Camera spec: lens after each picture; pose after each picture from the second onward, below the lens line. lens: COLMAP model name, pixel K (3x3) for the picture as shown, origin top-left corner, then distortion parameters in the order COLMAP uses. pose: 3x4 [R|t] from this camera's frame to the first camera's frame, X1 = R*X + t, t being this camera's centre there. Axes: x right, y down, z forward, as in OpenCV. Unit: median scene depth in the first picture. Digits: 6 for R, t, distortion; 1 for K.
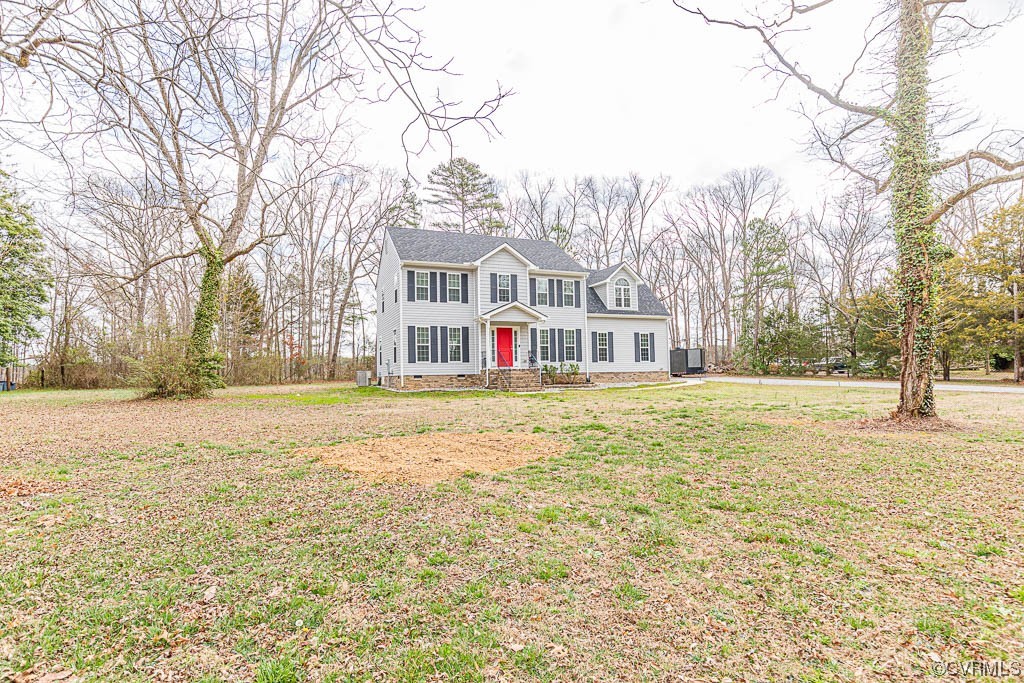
lens RADIAL K [[516.0, 0, 513.5], [0, 516.0, 343.7], [0, 0, 1]] dist [-0.001053, -0.000038]
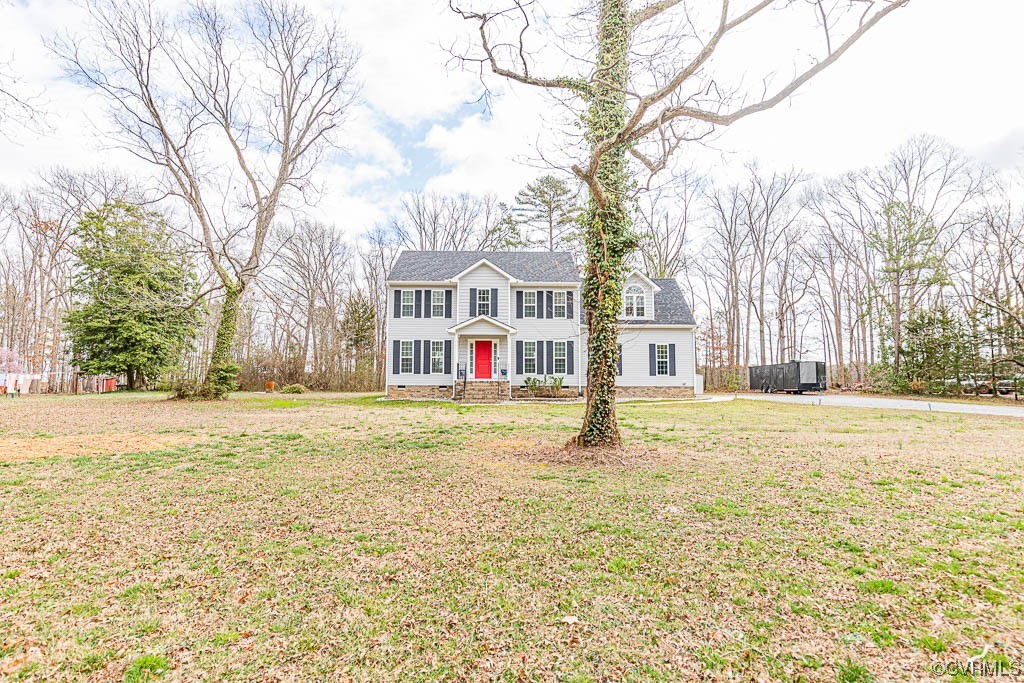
lens RADIAL K [[504.4, 0, 512.2], [0, 504.4, 344.3], [0, 0, 1]] dist [0.000725, 0.000377]
pose [[0.930962, -0.011619, -0.364931, 0.397690], [0.002565, 0.999677, -0.025287, 0.001791], [0.365107, 0.022605, 0.930691, 0.086689]]
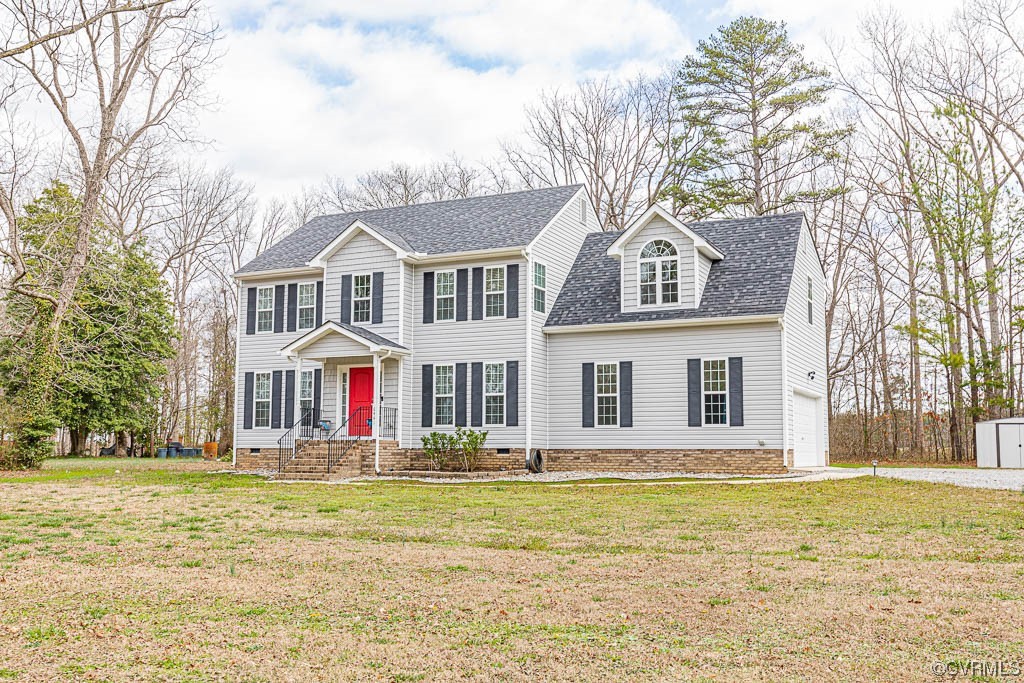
lens RADIAL K [[1036.4, 0, 510.9], [0, 1036.4, 341.1], [0, 0, 1]] dist [-0.016589, 0.000000]
pose [[0.654144, -0.062475, -0.753786, 0.948073], [0.030158, 0.997945, -0.056540, 0.009771], [0.755769, 0.014253, 0.654683, 0.370368]]
